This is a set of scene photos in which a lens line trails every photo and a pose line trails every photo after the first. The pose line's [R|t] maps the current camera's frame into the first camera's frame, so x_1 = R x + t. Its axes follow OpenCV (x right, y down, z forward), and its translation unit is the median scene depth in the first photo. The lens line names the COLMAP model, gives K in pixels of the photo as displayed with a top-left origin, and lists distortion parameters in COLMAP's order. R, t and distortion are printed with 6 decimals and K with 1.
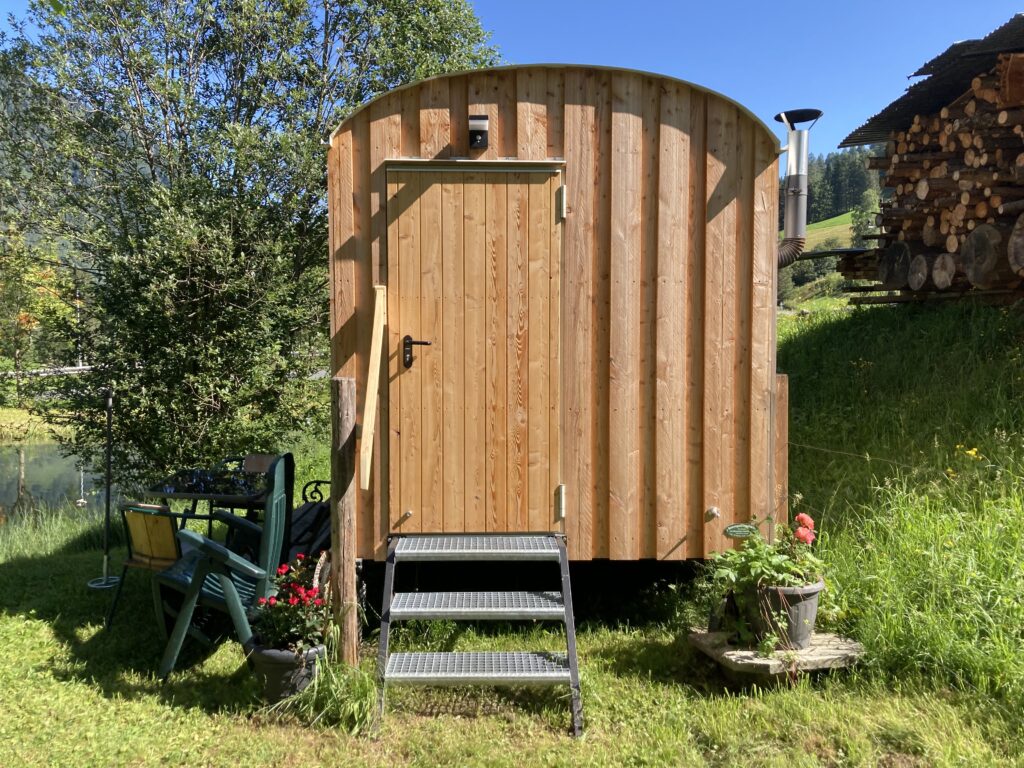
lens RADIAL K [[832.5, 0, 503.0], [0, 832.5, 382.7], [0, 0, 1]] dist [0.018037, 0.003677]
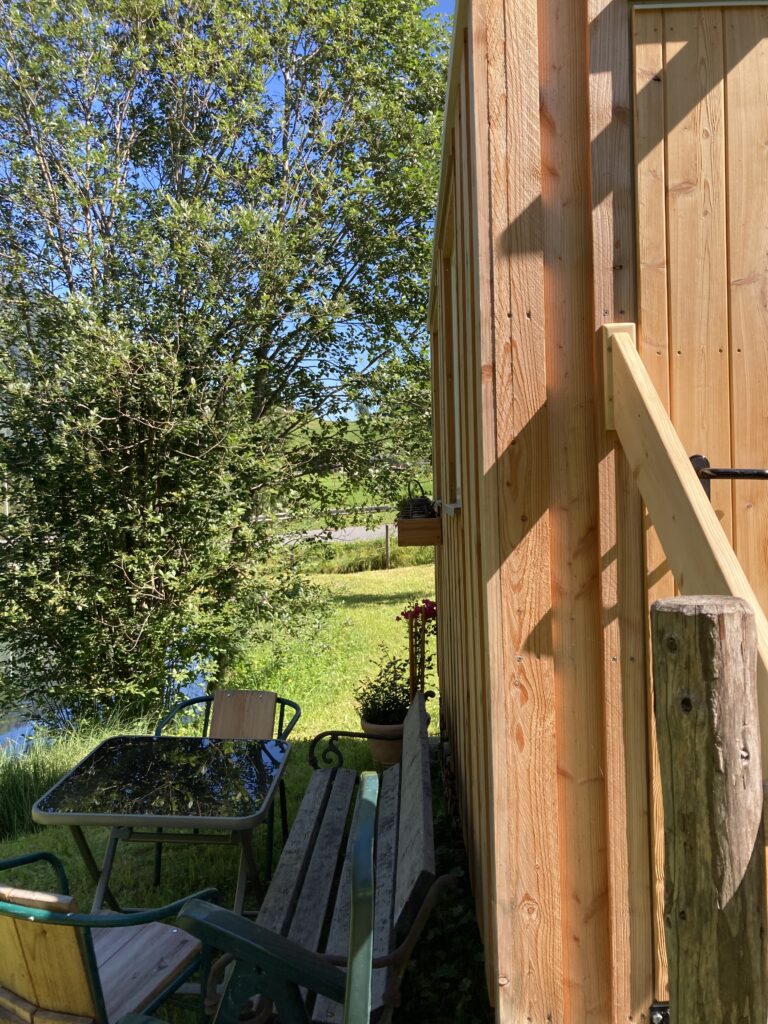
lens RADIAL K [[832.5, 0, 391.9], [0, 832.5, 513.5], [0, 0, 1]] dist [0.018037, 0.003677]
pose [[0.998504, -0.027968, -0.046976, -0.113003], [0.026207, 0.998946, -0.037694, -0.010363], [0.047980, 0.036406, 0.998185, 0.305502]]
